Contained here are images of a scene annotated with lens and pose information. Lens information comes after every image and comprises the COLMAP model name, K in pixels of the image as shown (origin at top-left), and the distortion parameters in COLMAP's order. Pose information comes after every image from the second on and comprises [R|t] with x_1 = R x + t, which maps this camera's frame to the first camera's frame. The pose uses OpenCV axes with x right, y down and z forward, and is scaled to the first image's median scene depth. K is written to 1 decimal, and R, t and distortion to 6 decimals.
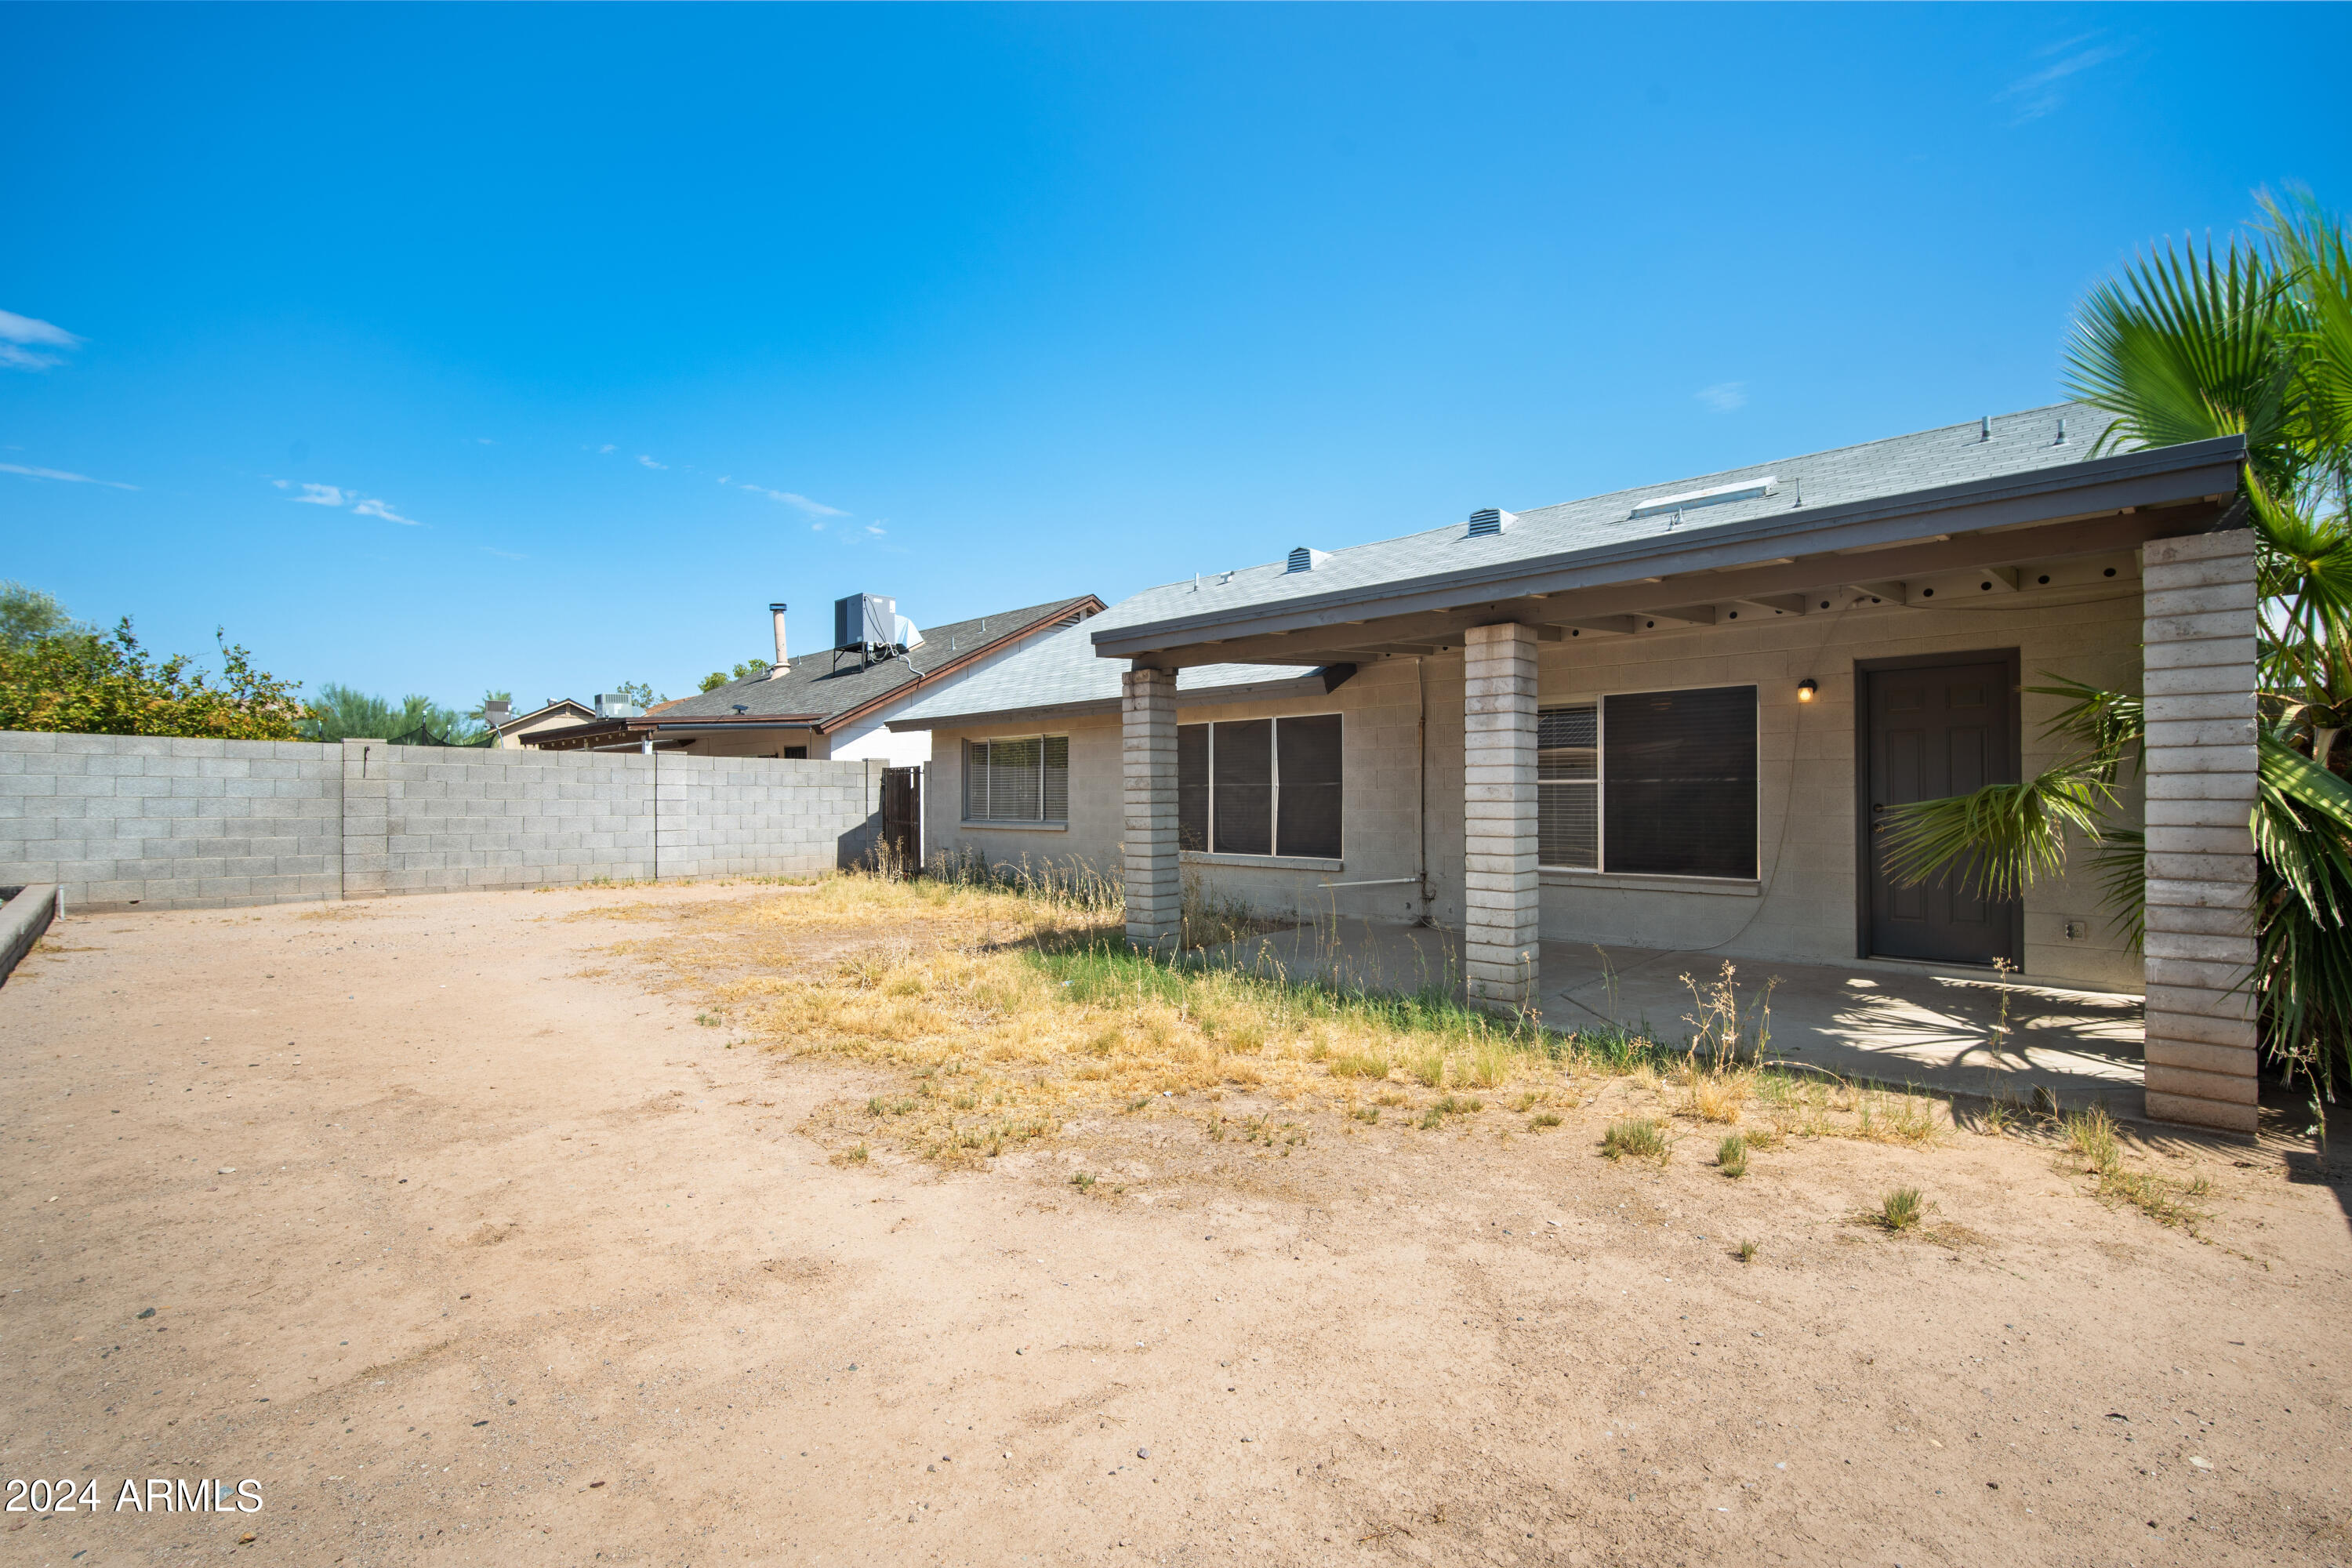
lens RADIAL K [[1030.0, 0, 1140.4], [0, 1030.0, 797.5], [0, 0, 1]] dist [-0.010285, 0.000691]
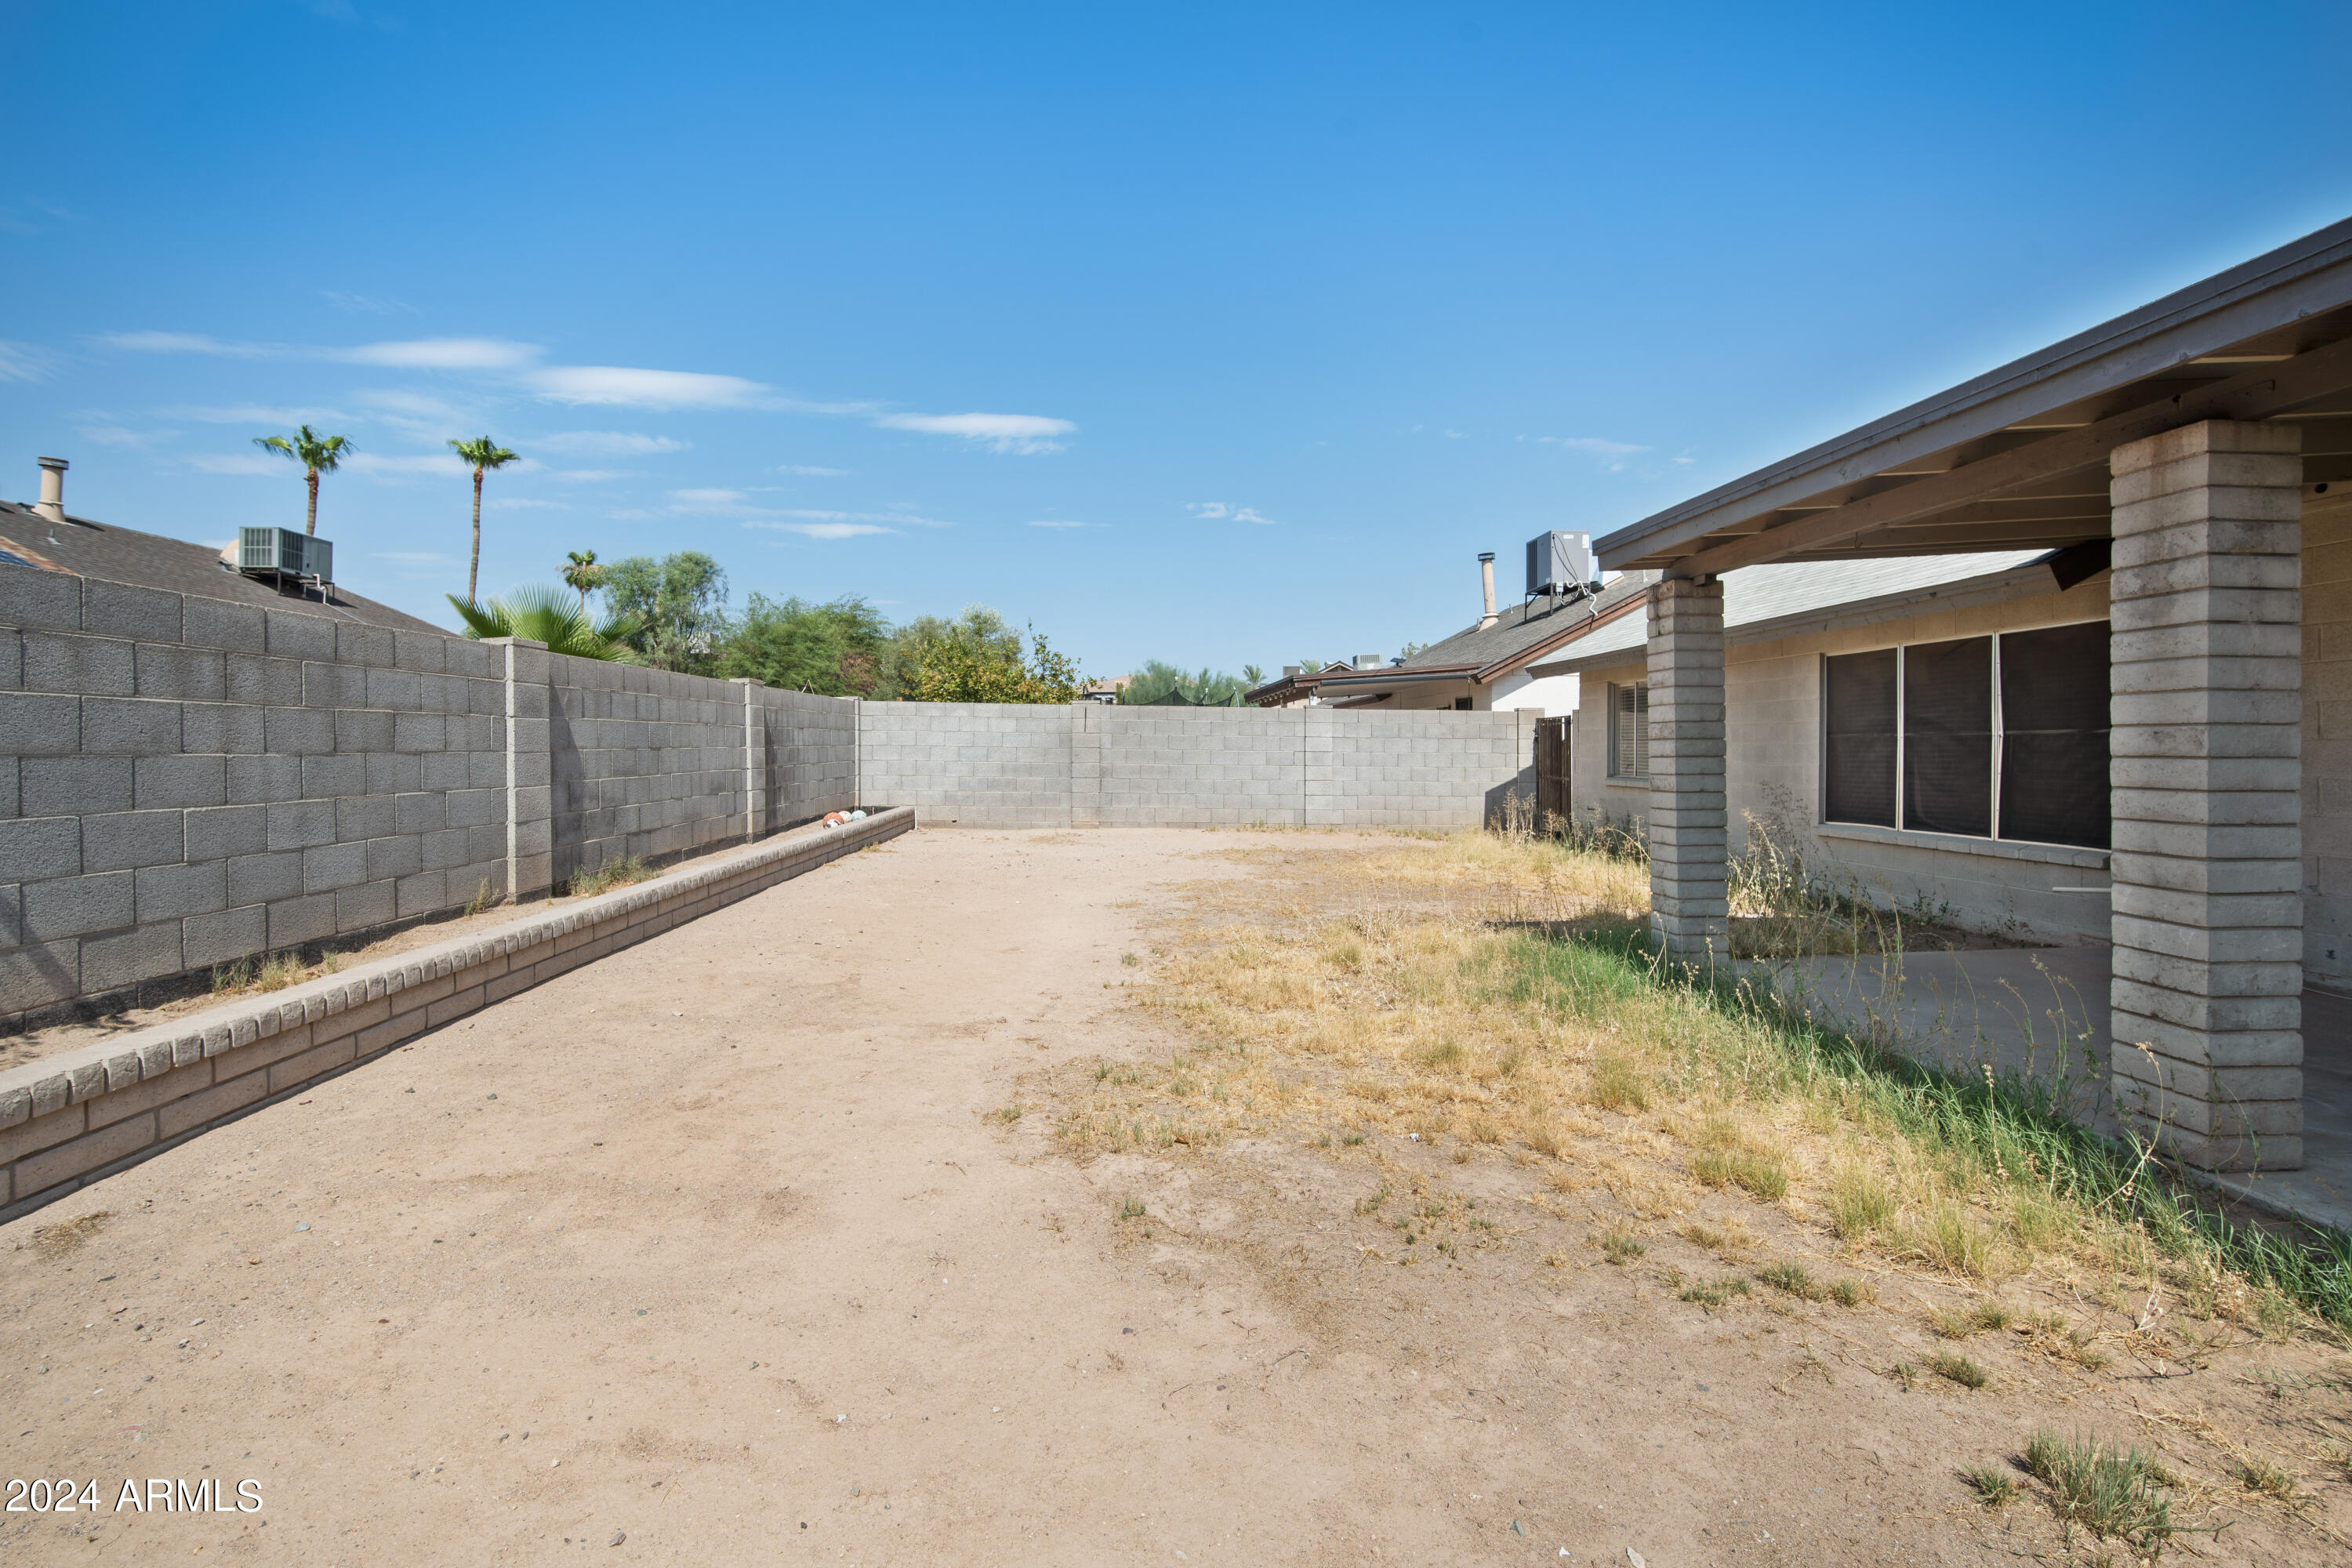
lens RADIAL K [[1030.0, 0, 1149.7], [0, 1030.0, 758.6], [0, 0, 1]] dist [-0.010285, 0.000691]
pose [[0.742534, 0.010793, -0.669722, 0.163677], [-0.006119, 0.999938, 0.009331, 0.001411], [0.669781, -0.002830, 0.742554, 0.130388]]
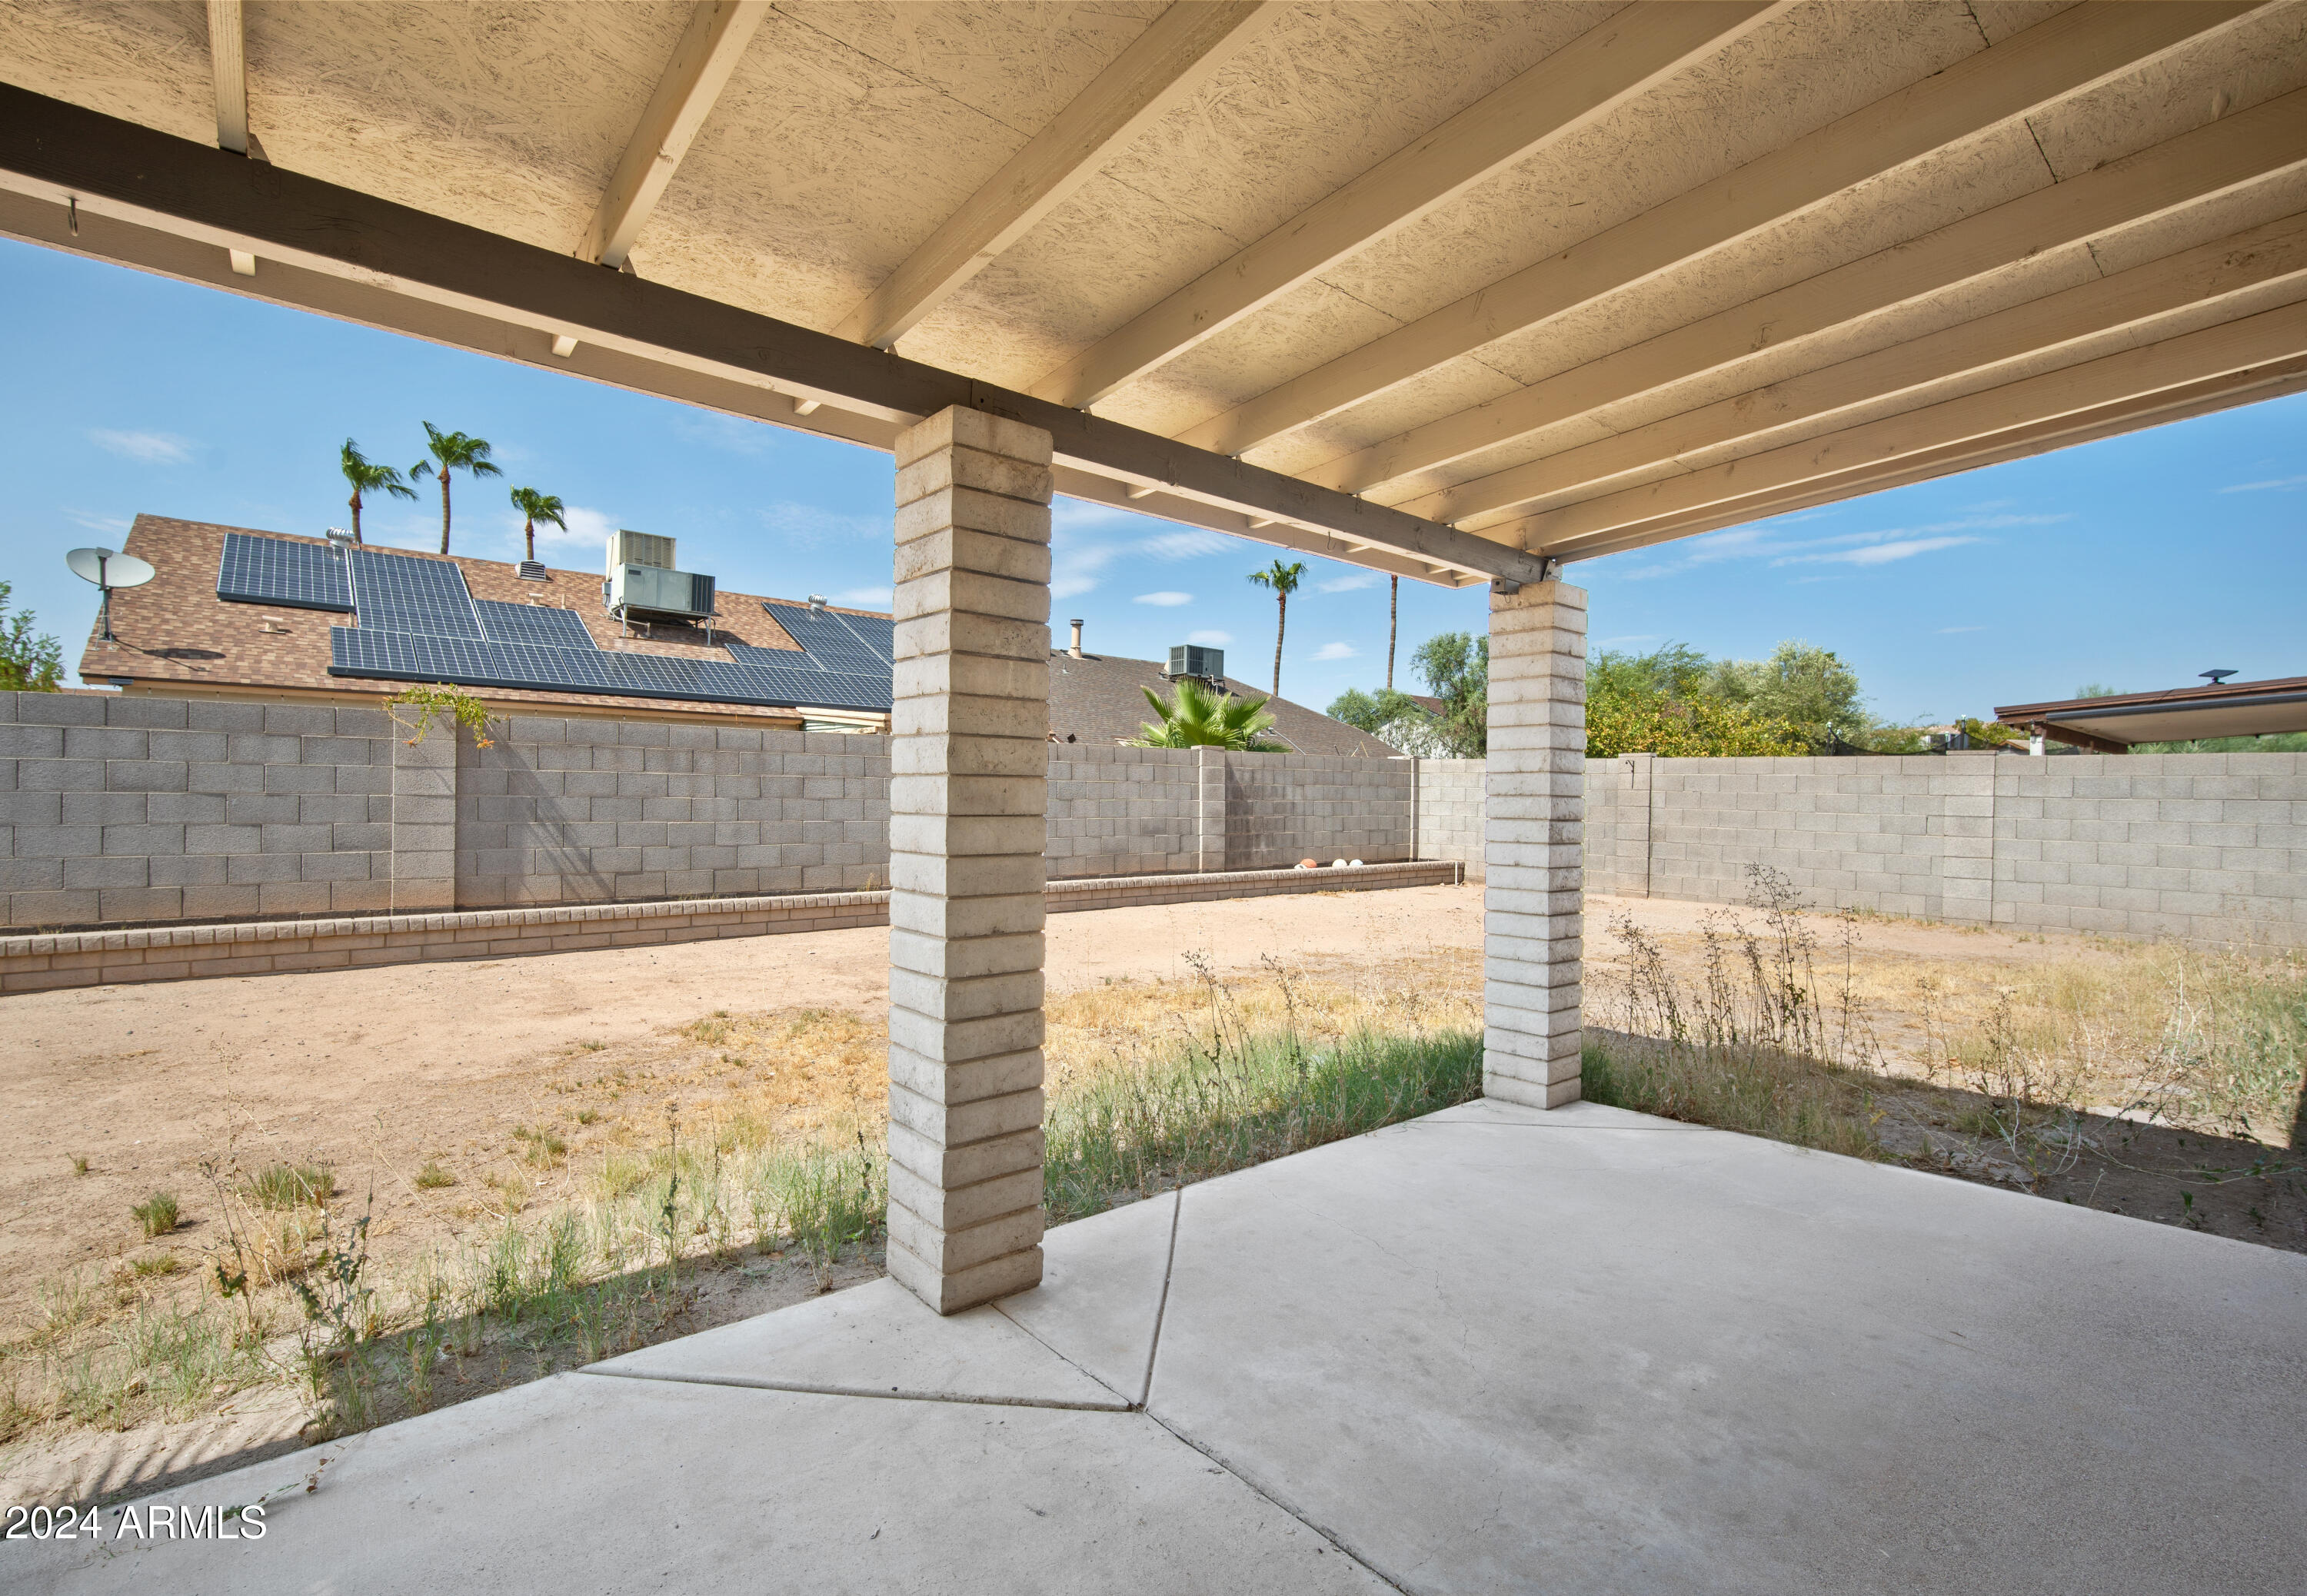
lens RADIAL K [[1005.6, 0, 1106.3], [0, 1005.6, 825.2], [0, 0, 1]] dist [0.001205, 0.000688]
pose [[-0.092883, 0.029344, -0.995245, 0.427584], [-0.017586, 0.999361, 0.031106, -0.003473], [0.995522, 0.020392, -0.092308, 0.596424]]
